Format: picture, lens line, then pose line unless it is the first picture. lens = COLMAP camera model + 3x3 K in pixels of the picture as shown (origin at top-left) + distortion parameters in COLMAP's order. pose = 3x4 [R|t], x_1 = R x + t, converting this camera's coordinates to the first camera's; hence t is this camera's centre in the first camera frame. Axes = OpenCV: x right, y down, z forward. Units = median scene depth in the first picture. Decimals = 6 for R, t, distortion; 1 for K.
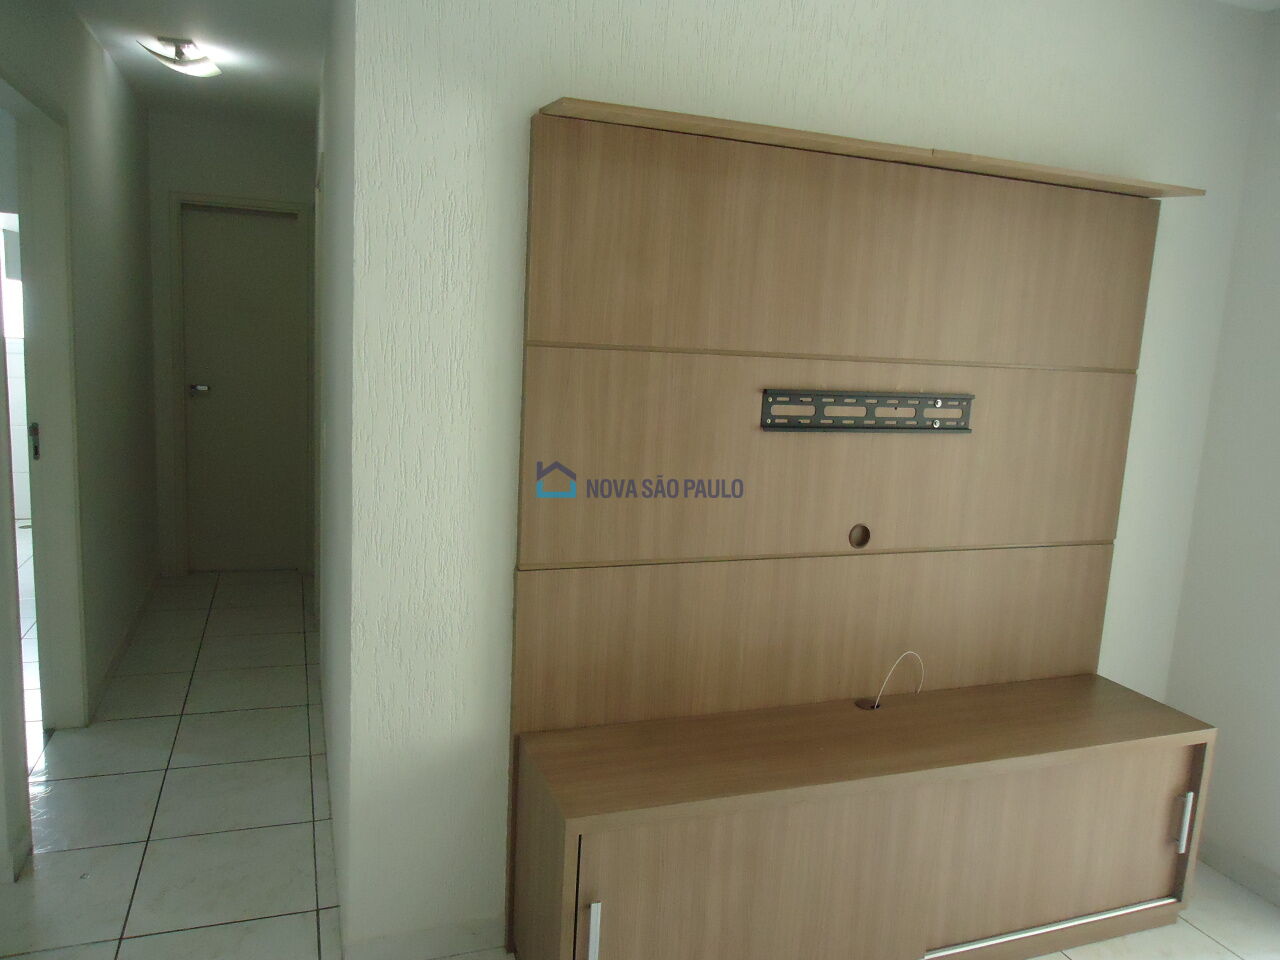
lens RADIAL K [[921.0, 0, 646.2], [0, 921.0, 487.5], [0, 0, 1]] dist [-0.014472, 0.005088]
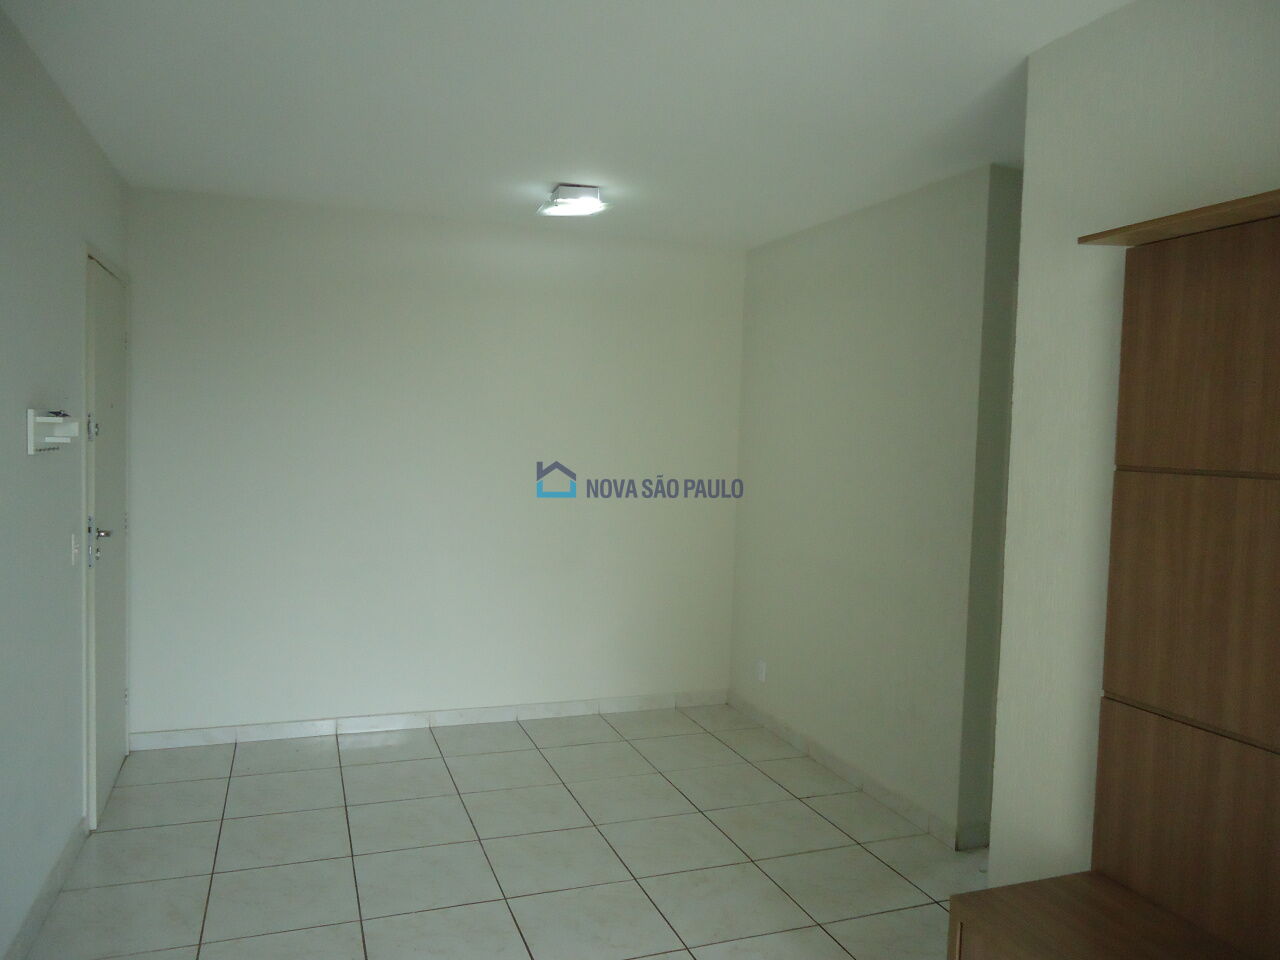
lens RADIAL K [[921.0, 0, 641.2], [0, 921.0, 479.4], [0, 0, 1]] dist [-0.014472, 0.005088]
pose [[0.025574, 0.004130, -0.999664, 0.818848], [-0.173851, 0.984772, -0.000379, -0.051671], [0.984440, 0.173802, 0.025903, 0.446680]]
